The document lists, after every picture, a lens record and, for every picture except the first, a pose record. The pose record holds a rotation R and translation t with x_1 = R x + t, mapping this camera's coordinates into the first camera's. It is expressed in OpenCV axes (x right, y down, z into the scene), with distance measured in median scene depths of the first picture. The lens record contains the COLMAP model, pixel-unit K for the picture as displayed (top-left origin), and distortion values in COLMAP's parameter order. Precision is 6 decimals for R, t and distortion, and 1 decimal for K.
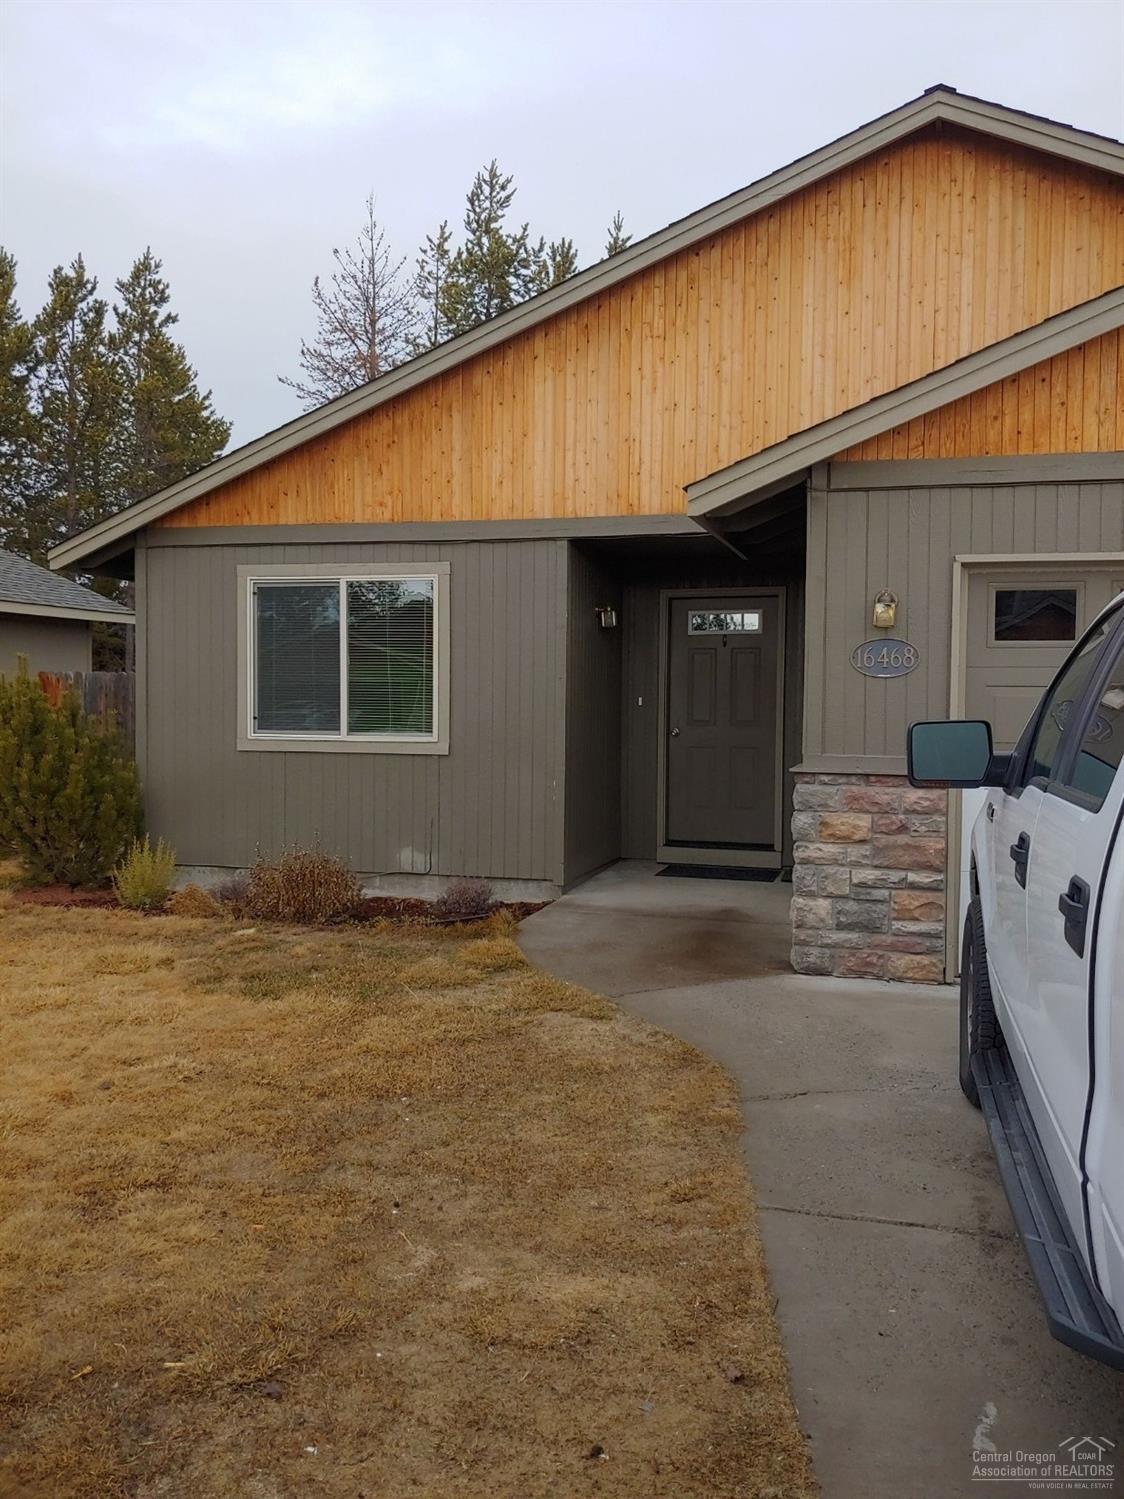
lens RADIAL K [[1322.0, 0, 551.7], [0, 1322.0, 745.5], [0, 0, 1]] dist [0.170632, -0.479327]
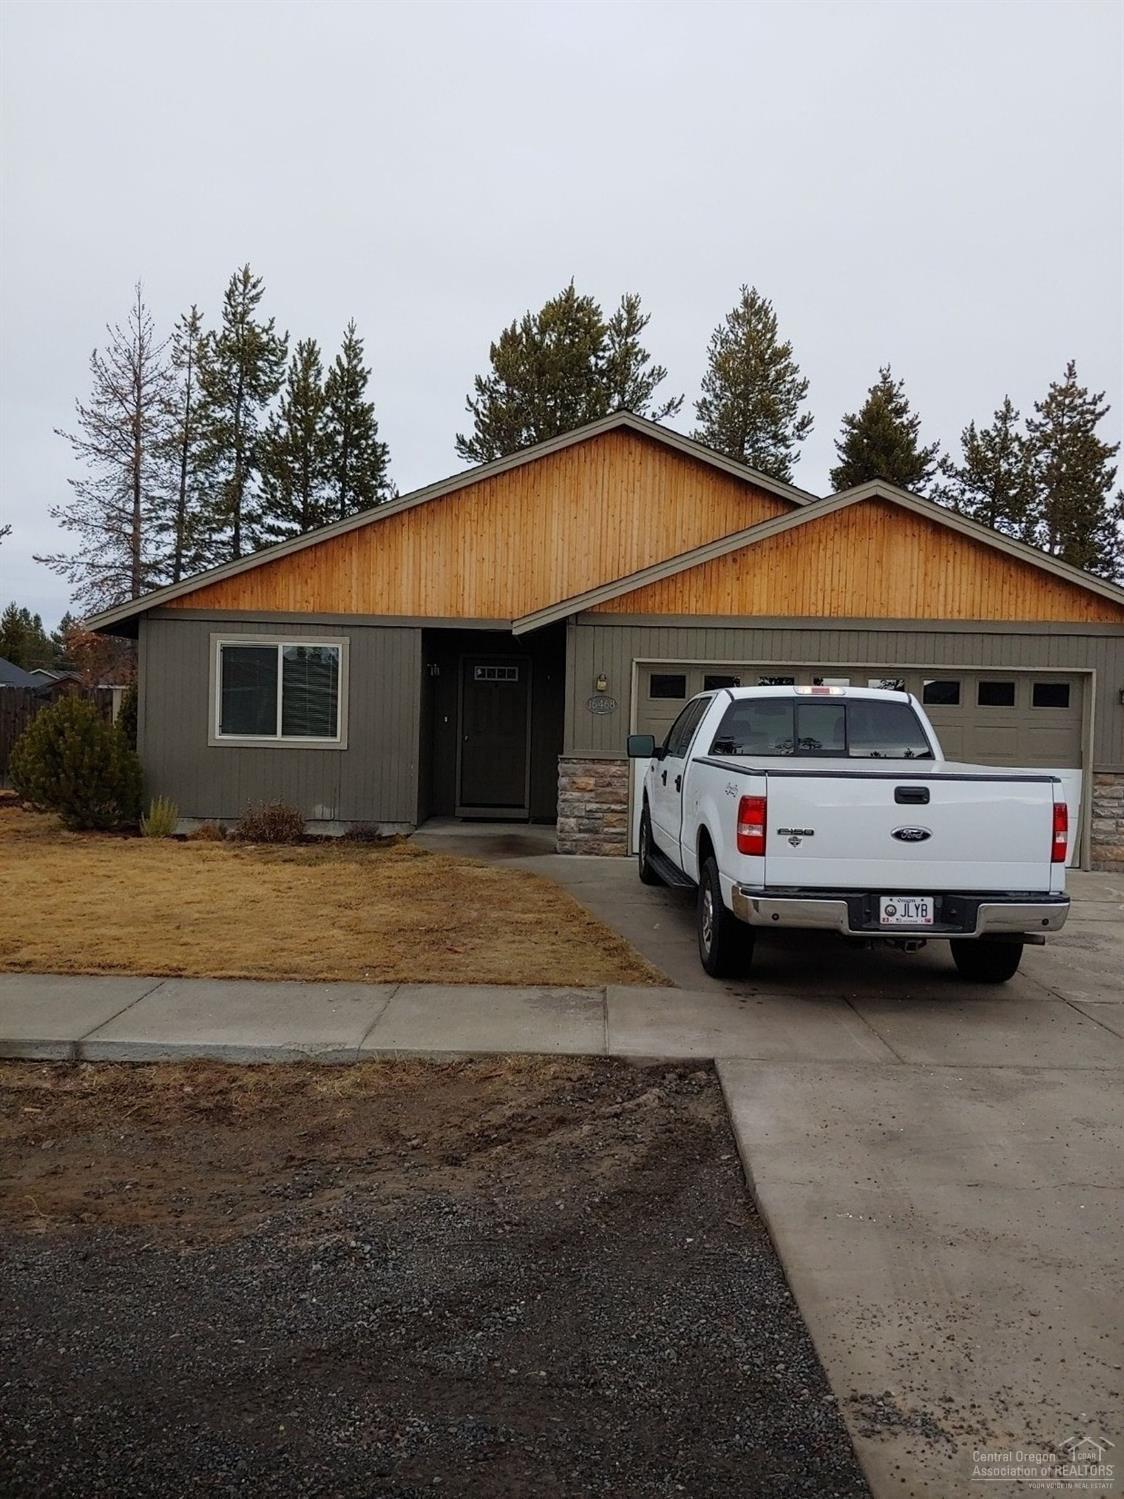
lens RADIAL K [[1322.0, 0, 551.7], [0, 1322.0, 745.5], [0, 0, 1]] dist [0.170632, -0.479327]
pose [[0.965775, 0.011711, 0.259115, -0.275048], [-0.010028, 0.999919, -0.007815, 0.012748], [-0.259186, 0.004949, 0.965815, -0.748303]]
